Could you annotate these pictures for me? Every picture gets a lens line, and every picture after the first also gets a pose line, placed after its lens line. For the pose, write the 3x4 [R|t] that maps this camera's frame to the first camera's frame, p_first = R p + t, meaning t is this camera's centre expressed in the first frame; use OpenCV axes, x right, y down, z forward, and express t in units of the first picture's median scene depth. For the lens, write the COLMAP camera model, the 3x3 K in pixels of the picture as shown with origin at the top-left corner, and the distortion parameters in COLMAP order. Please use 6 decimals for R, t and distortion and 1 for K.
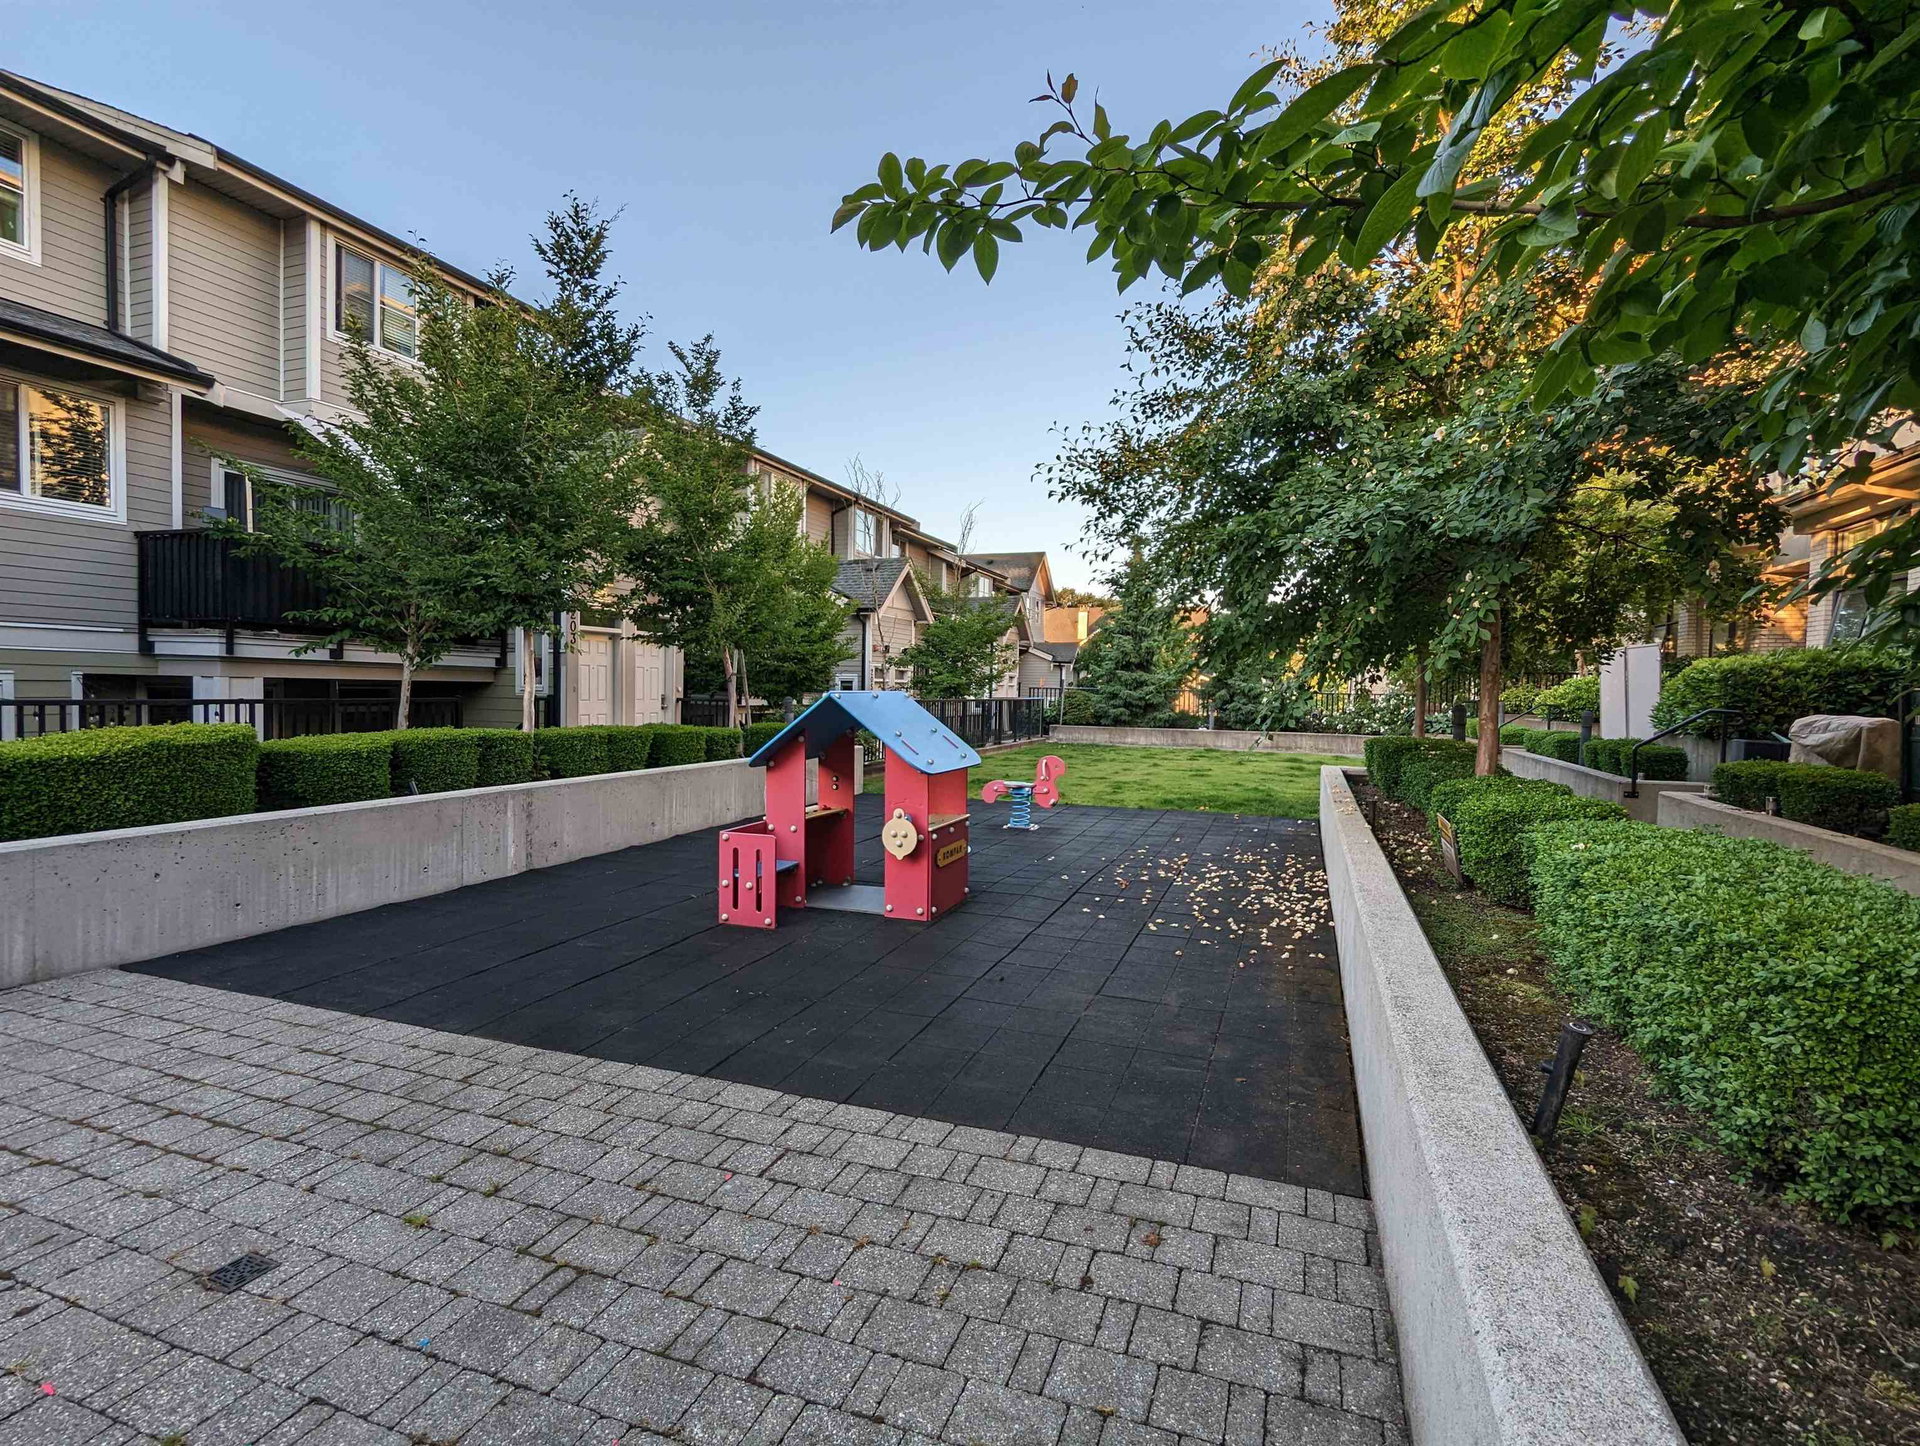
lens RADIAL K [[914.2, 0, 960.0], [0, 914.2, 723.0], [0, 0, 1]] dist [-0.000869, 0.000818]
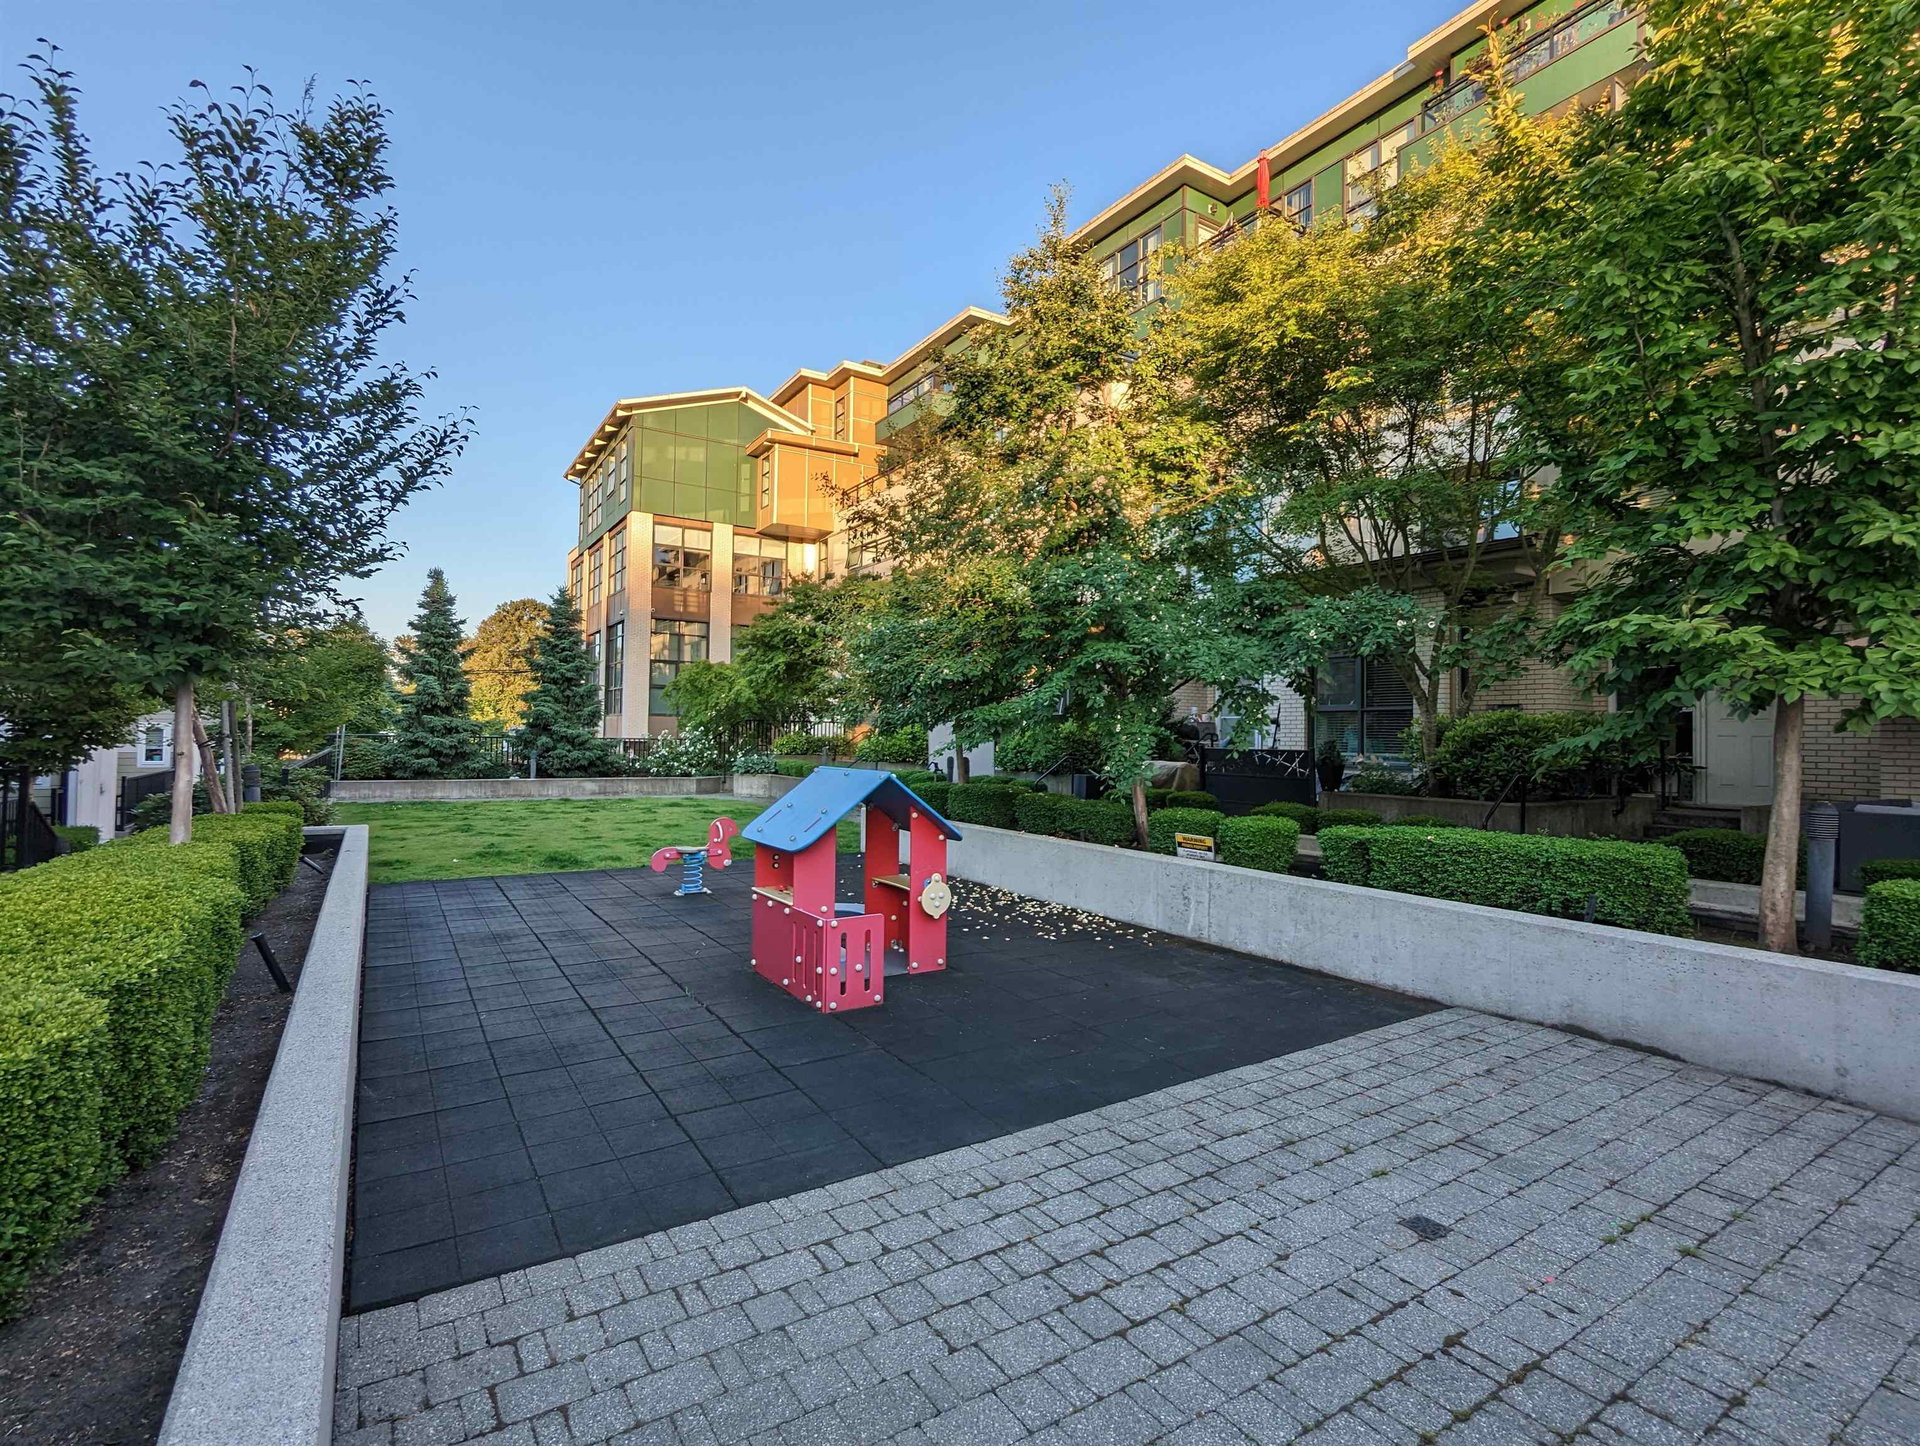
lens RADIAL K [[914.2, 0, 960.0], [0, 914.2, 723.0], [0, 0, 1]] dist [-0.000869, 0.000818]
pose [[0.603747, 0.004576, 0.797163, -1.674030], [0.025901, 0.999343, -0.025353, -0.111898], [-0.796755, 0.035954, 0.603232, 0.495004]]
